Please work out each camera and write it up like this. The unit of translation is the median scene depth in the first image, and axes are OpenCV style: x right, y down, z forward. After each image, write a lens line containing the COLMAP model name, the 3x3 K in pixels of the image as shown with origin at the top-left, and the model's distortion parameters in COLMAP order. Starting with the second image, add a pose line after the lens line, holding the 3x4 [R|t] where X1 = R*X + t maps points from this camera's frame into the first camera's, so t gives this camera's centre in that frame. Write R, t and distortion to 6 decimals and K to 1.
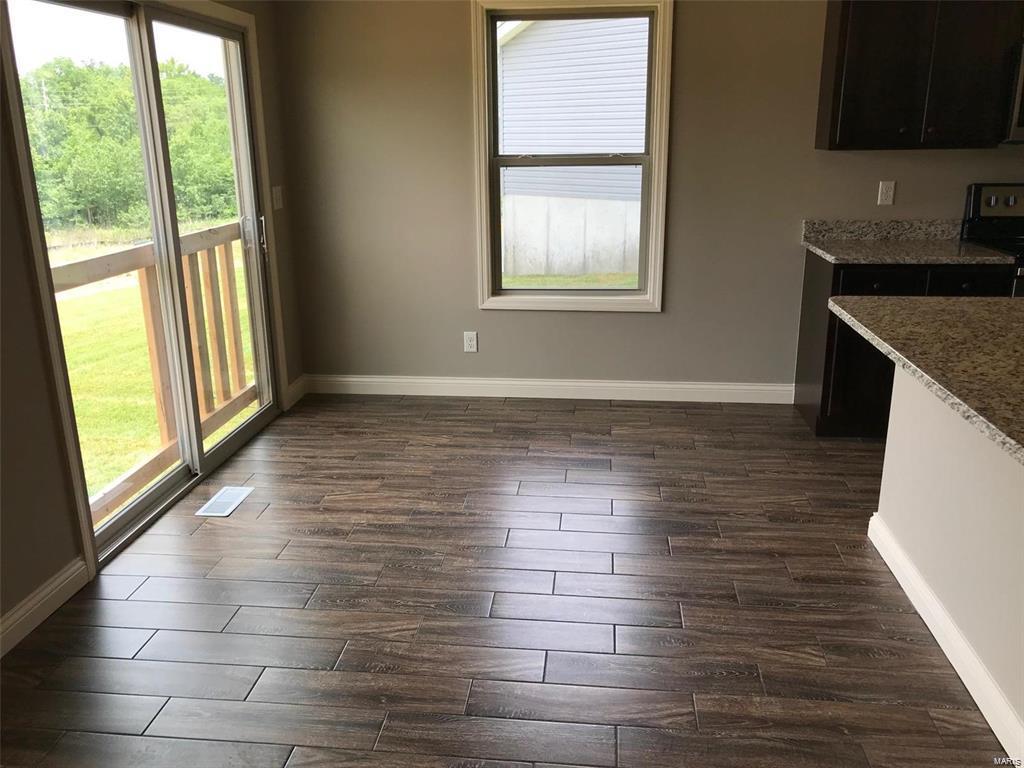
lens RADIAL K [[840.1, 0, 510.4], [0, 840.1, 381.7], [0, 0, 1]] dist [0.014406, -0.014006]
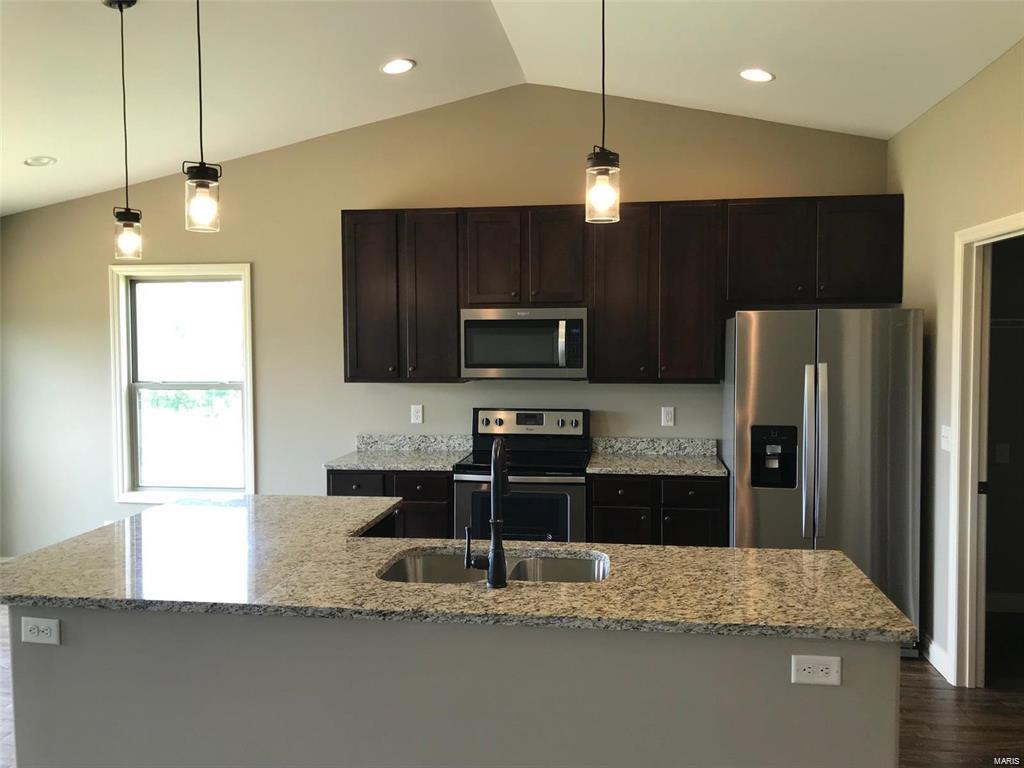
lens RADIAL K [[840.1, 0, 516.2], [0, 840.1, 377.2], [0, 0, 1]] dist [0.014406, -0.014006]
pose [[0.999459, 0.009749, -0.031422, 0.635672], [-0.017013, 0.970627, -0.239989, 0.023794], [0.028159, 0.240393, 0.970267, -0.238632]]
